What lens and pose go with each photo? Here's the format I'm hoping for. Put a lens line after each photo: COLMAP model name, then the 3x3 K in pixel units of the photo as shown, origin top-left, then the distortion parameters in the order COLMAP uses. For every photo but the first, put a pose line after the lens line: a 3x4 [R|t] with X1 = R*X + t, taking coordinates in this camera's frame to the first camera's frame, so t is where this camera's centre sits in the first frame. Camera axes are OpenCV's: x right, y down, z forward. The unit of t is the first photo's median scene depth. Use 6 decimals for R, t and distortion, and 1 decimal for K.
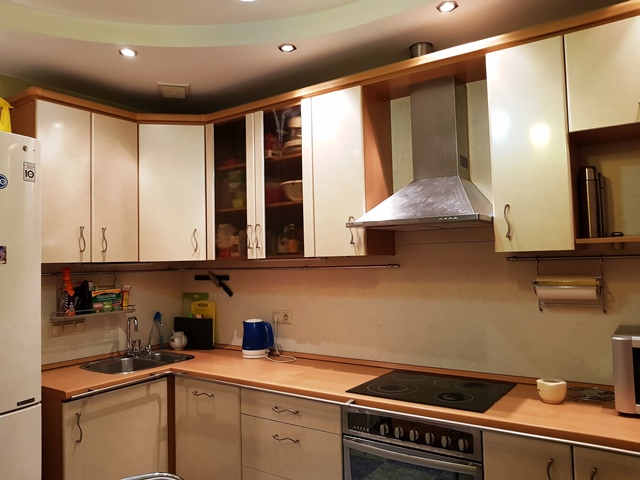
lens RADIAL K [[507.3, 0, 318.1], [0, 507.3, 233.7], [0, 0, 1]] dist [0.001520, 0.002768]
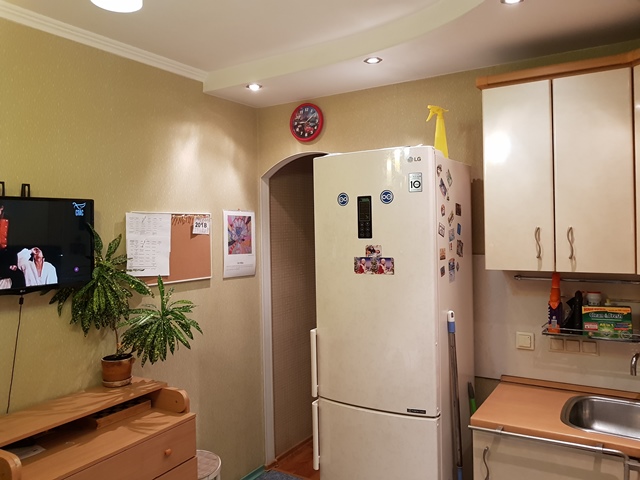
lens RADIAL K [[507.3, 0, 320.3], [0, 507.3, 234.4], [0, 0, 1]] dist [0.001520, 0.002768]
pose [[0.065795, 0.035974, -0.997184, 0.292952], [0.065571, 0.997034, 0.040295, -0.053356], [0.995676, -0.068038, 0.063241, 0.546744]]
